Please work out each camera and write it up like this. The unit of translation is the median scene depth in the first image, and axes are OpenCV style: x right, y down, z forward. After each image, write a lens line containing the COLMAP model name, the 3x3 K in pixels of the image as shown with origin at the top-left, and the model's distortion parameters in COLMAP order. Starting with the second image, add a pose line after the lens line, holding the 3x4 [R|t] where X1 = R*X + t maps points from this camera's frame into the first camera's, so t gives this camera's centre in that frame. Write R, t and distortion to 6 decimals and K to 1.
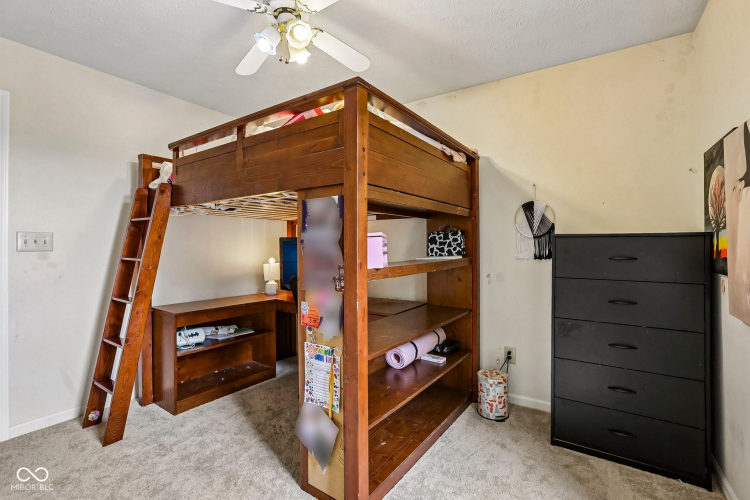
lens RADIAL K [[343.9, 0, 375.6], [0, 343.9, 244.7], [0, 0, 1]] dist [-0.051800, 0.018298]
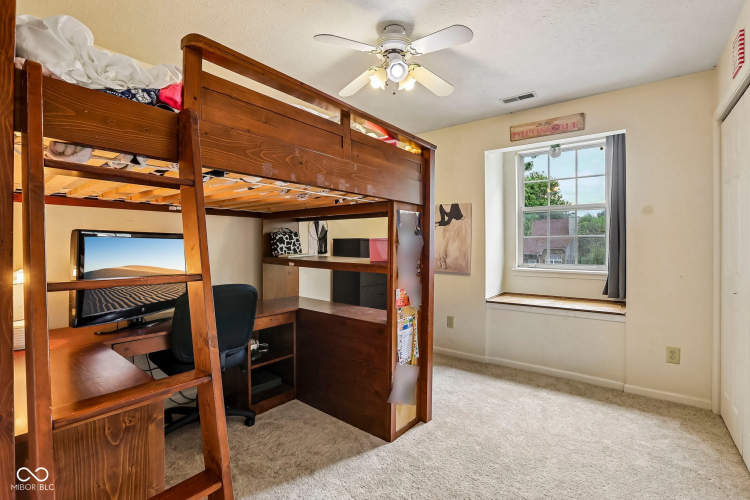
lens RADIAL K [[343.9, 0, 375.6], [0, 343.9, 244.7], [0, 0, 1]] dist [-0.051800, 0.018298]
pose [[0.058841, 0.003925, 0.998260, -0.995003], [-0.009859, 0.999946, -0.003350, 0.002697], [-0.998219, -0.009645, 0.058876, 0.668519]]
